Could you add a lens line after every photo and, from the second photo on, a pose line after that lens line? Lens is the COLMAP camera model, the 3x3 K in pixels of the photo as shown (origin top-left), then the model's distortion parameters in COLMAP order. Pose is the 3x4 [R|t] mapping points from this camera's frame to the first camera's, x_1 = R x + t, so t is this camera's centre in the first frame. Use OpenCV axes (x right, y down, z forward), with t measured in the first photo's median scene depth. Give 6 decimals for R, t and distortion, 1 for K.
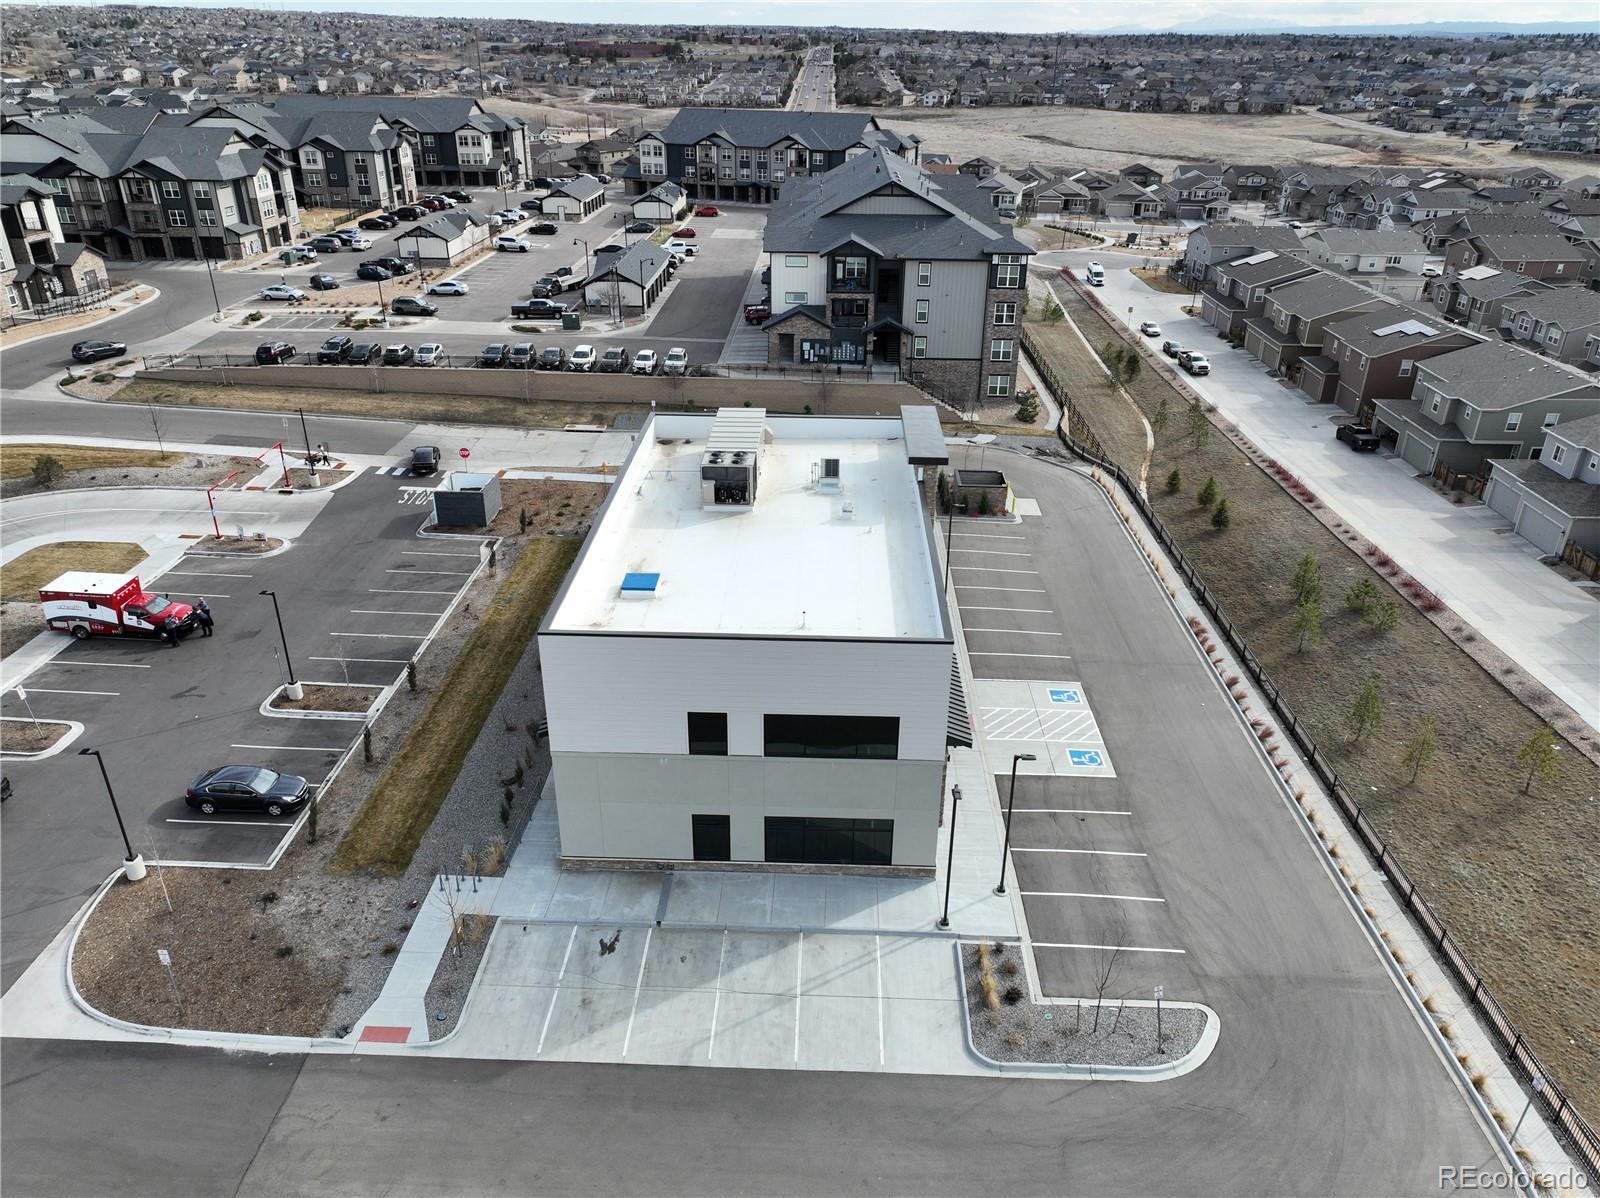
lens RADIAL K [[1121.6, 0, 803.5], [0, 1121.6, 599.4], [0, 0, 1]] dist [-0.003921, 0.022294]
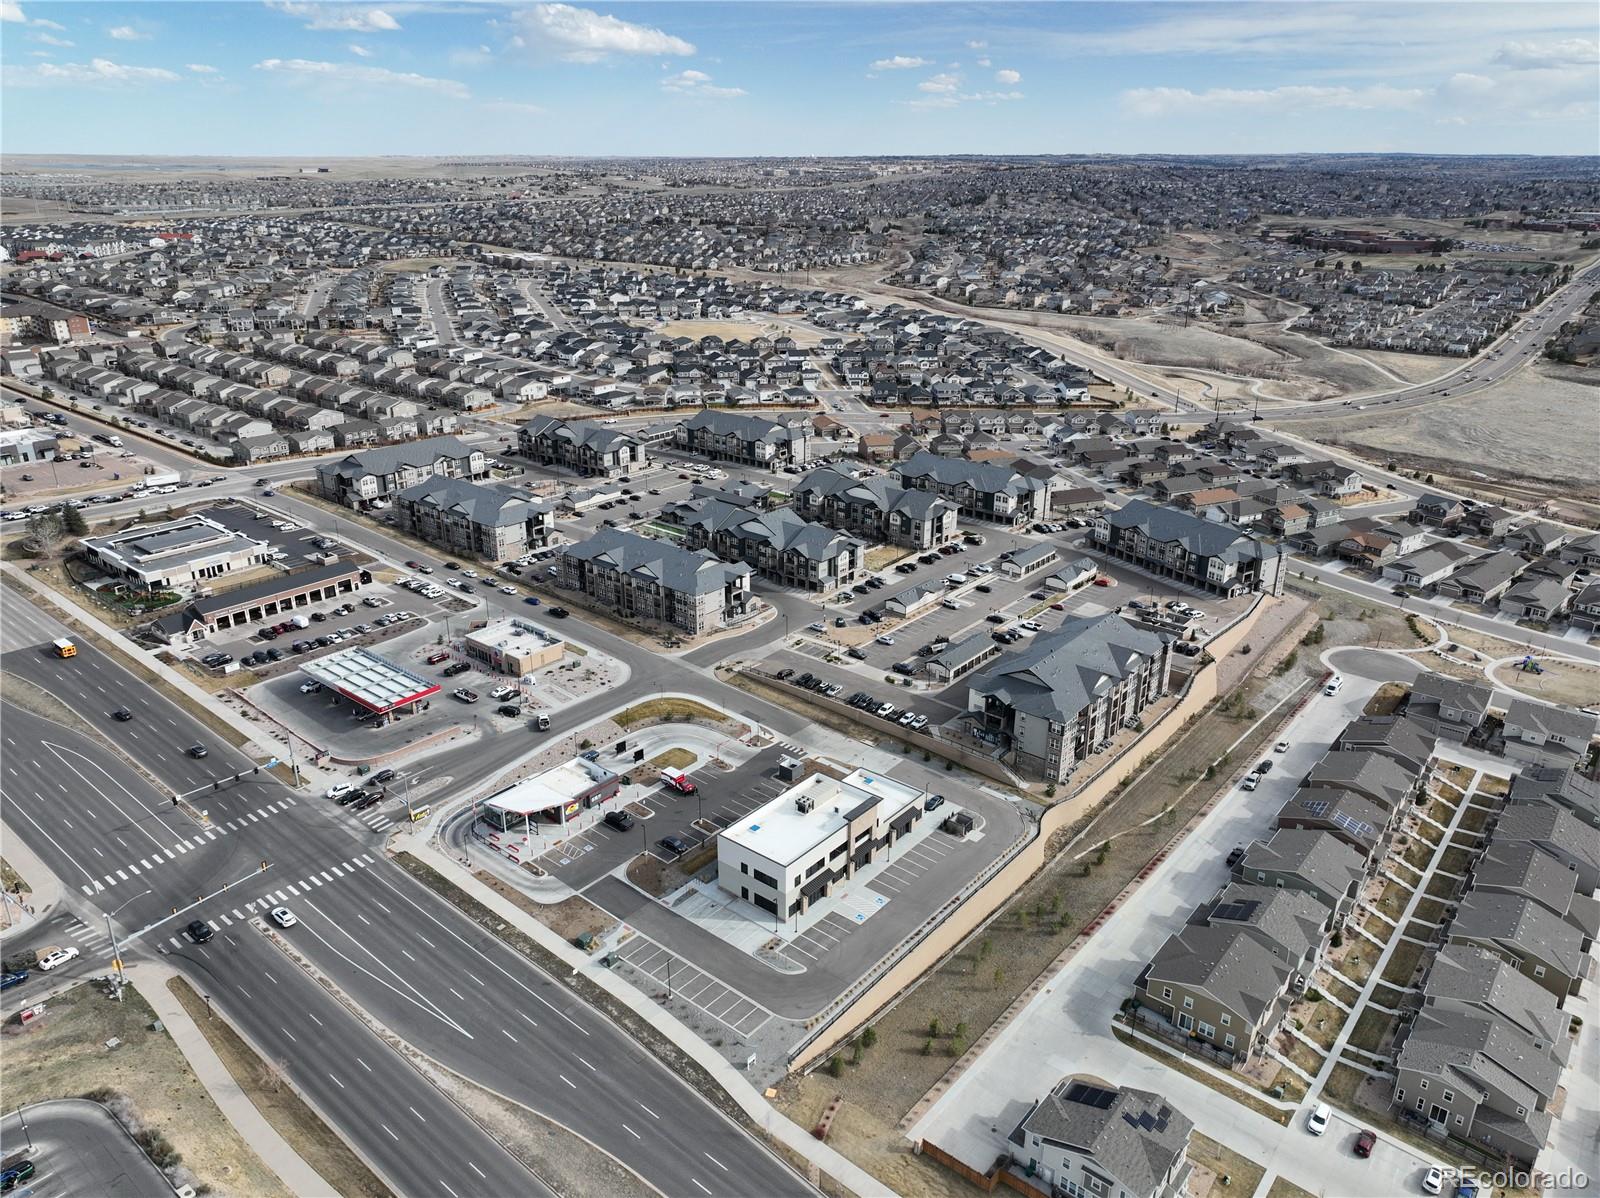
lens RADIAL K [[1121.6, 0, 803.5], [0, 1121.6, 599.4], [0, 0, 1]] dist [-0.003921, 0.022294]
pose [[0.792609, 0.218199, -0.569350, 0.958367], [-0.270270, 0.962757, -0.007282, -0.374293], [0.546557, 0.159650, 0.822063, -1.073086]]
